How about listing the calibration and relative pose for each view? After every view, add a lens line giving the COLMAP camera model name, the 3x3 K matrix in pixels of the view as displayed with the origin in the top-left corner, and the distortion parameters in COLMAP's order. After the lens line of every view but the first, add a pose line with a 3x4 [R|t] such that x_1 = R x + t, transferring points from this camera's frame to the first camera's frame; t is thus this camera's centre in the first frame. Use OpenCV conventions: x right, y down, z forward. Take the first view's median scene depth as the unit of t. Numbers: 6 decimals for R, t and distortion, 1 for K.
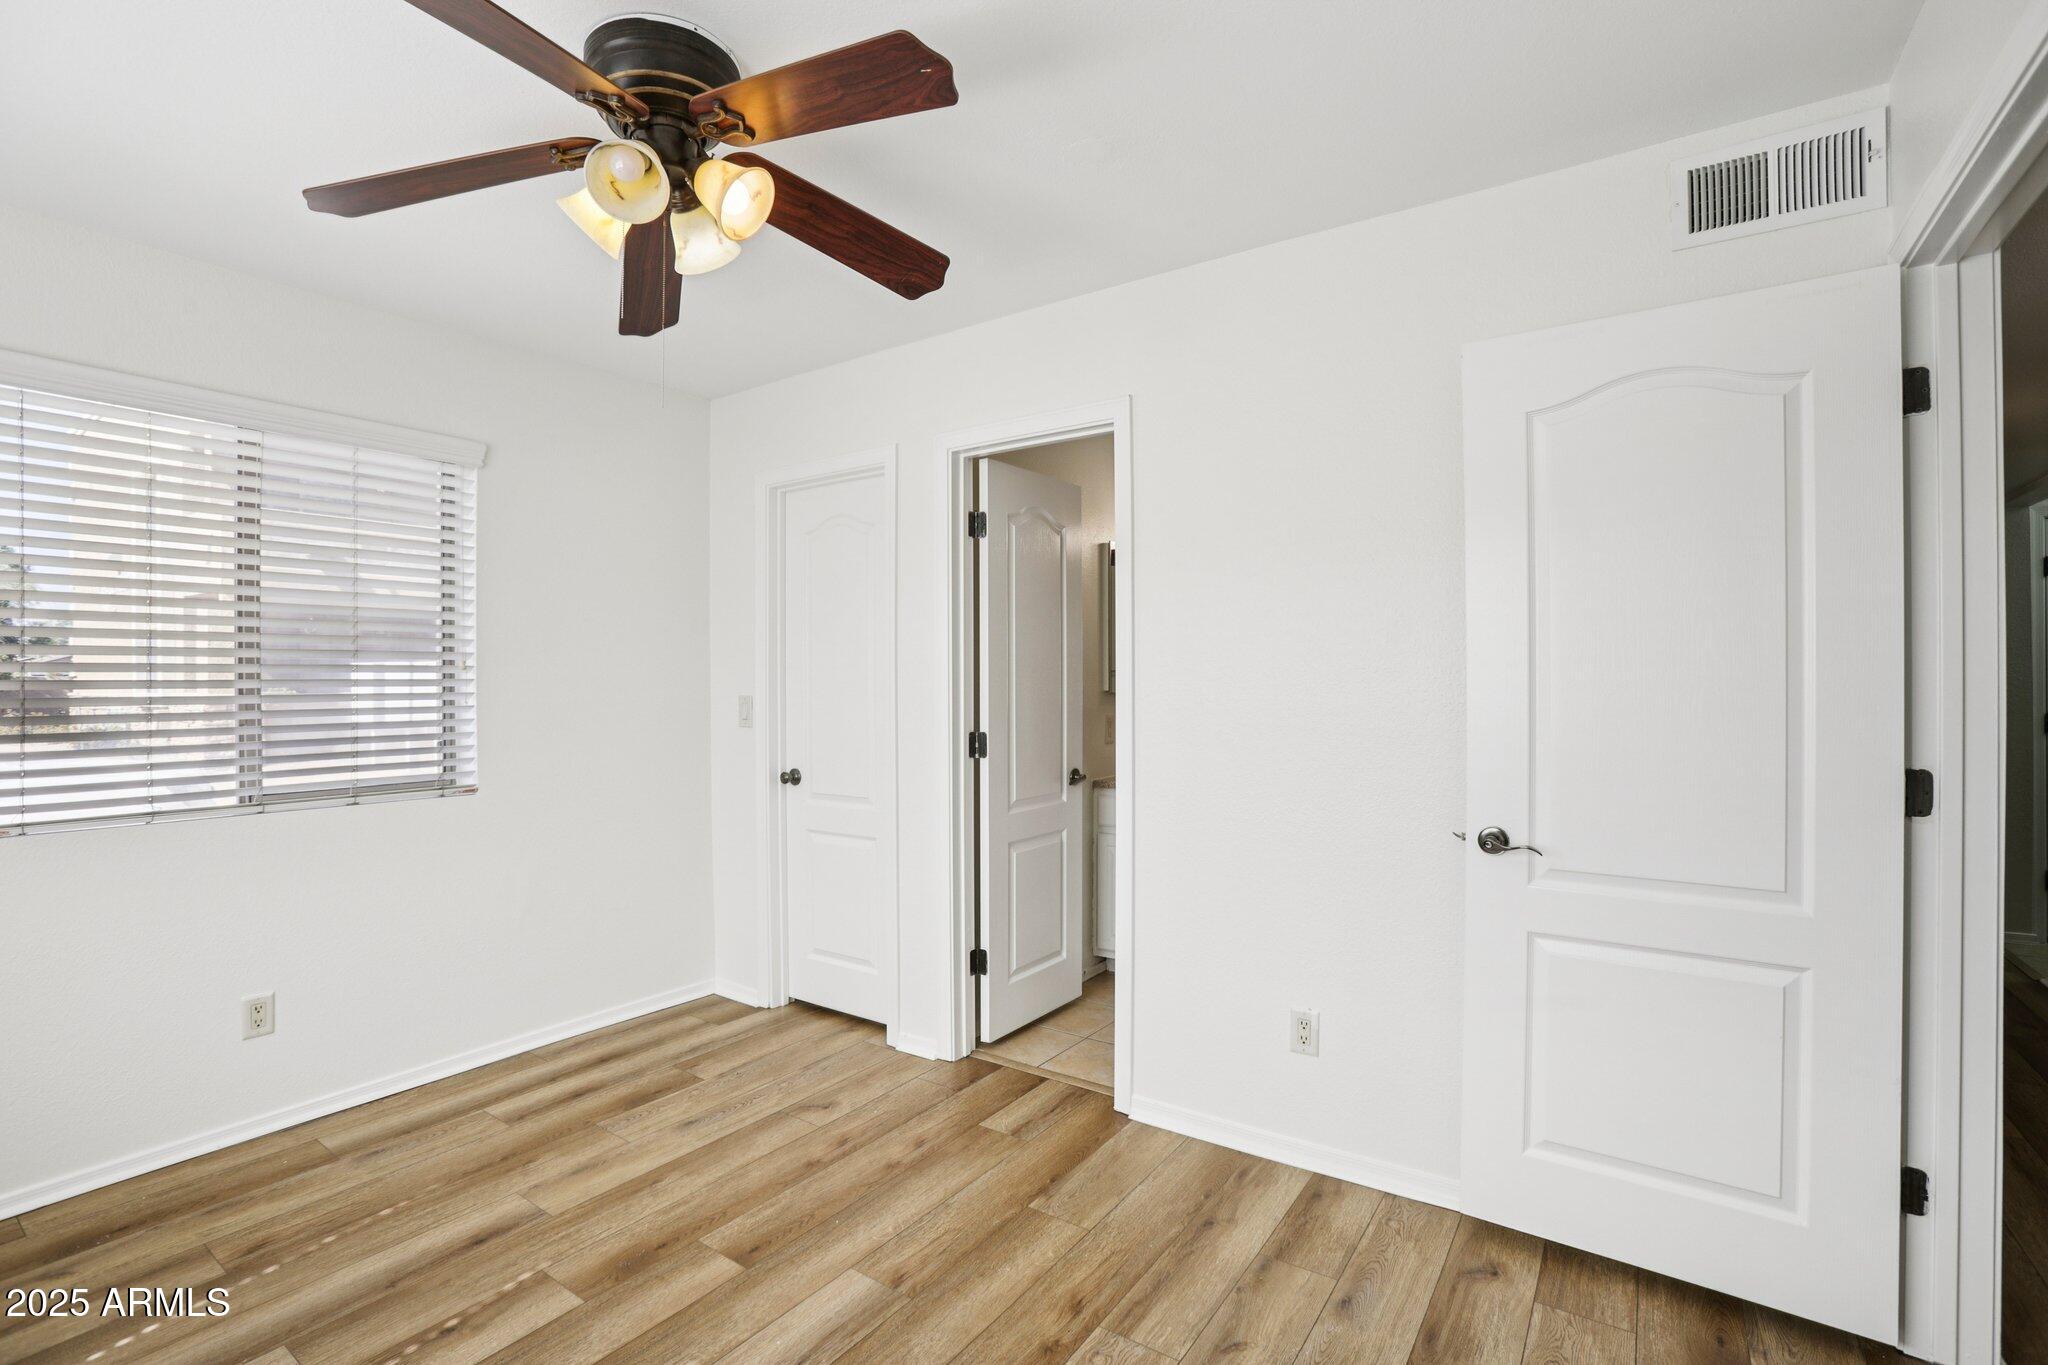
lens RADIAL K [[914.6, 0, 1017.9], [0, 914.6, 680.7], [0, 0, 1]] dist [-0.071479, 0.019512]
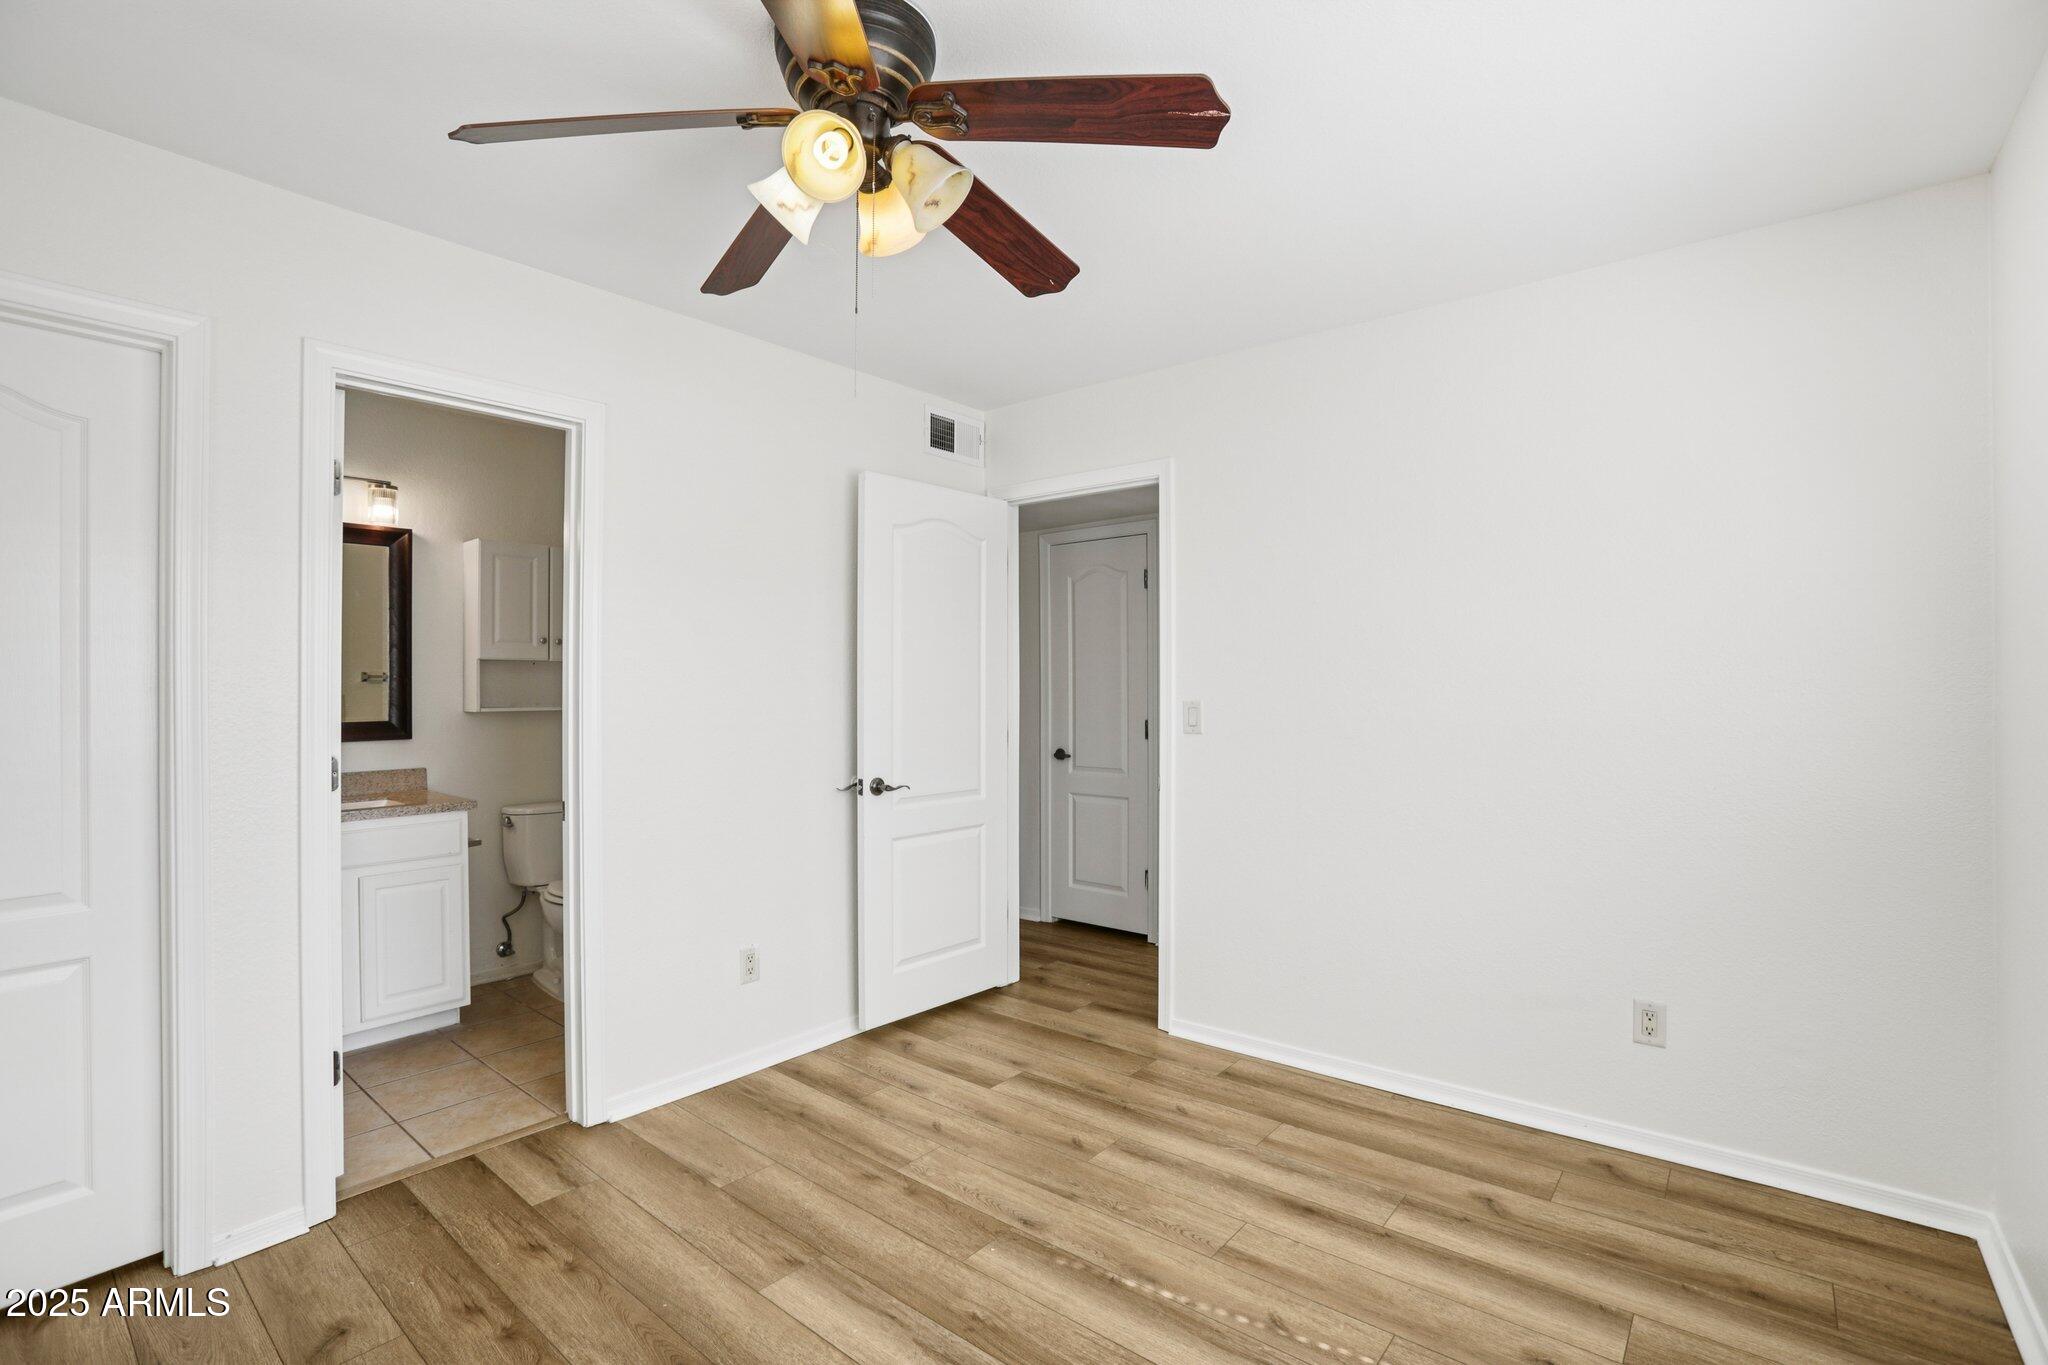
lens RADIAL K [[914.6, 0, 1017.9], [0, 914.6, 680.7], [0, 0, 1]] dist [-0.071479, 0.019512]
pose [[0.087999, 0.008876, 0.996081, -0.925770], [-0.002040, 0.999960, -0.008730, 0.003016], [-0.996118, -0.001264, 0.088013, 0.520422]]
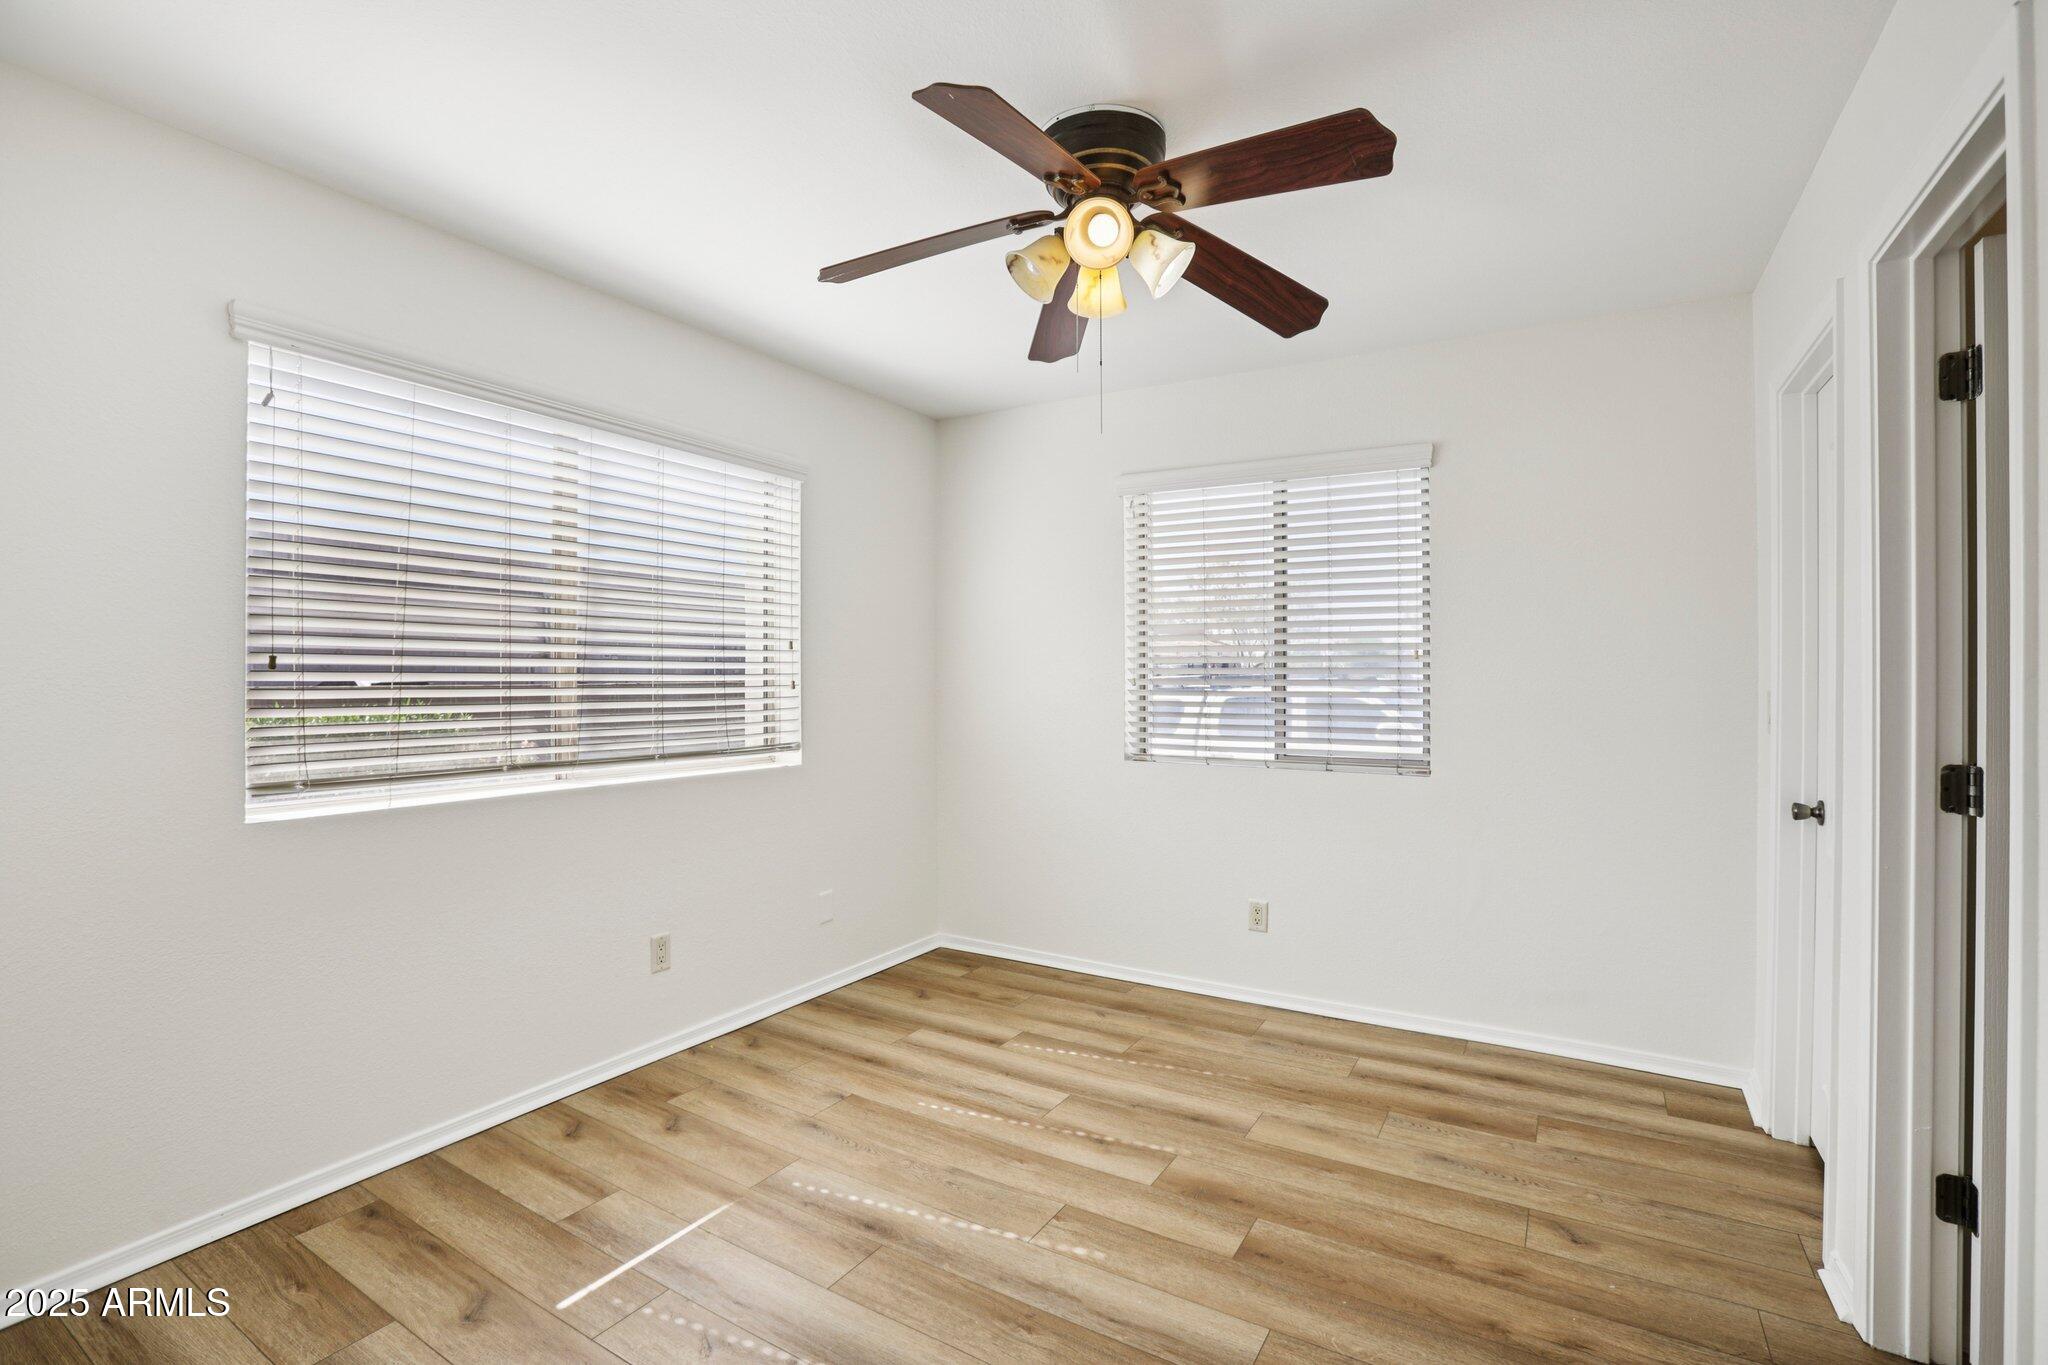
lens RADIAL K [[935.2, 0, 1034.4], [0, 935.2, 671.8], [0, 0, 1]] dist [-0.067037, 0.020660]
pose [[0.073821, 0.002552, -0.997268, 0.569101], [-0.002566, 0.999994, 0.002369, 0.002731], [0.997268, 0.002384, 0.073827, 0.572219]]
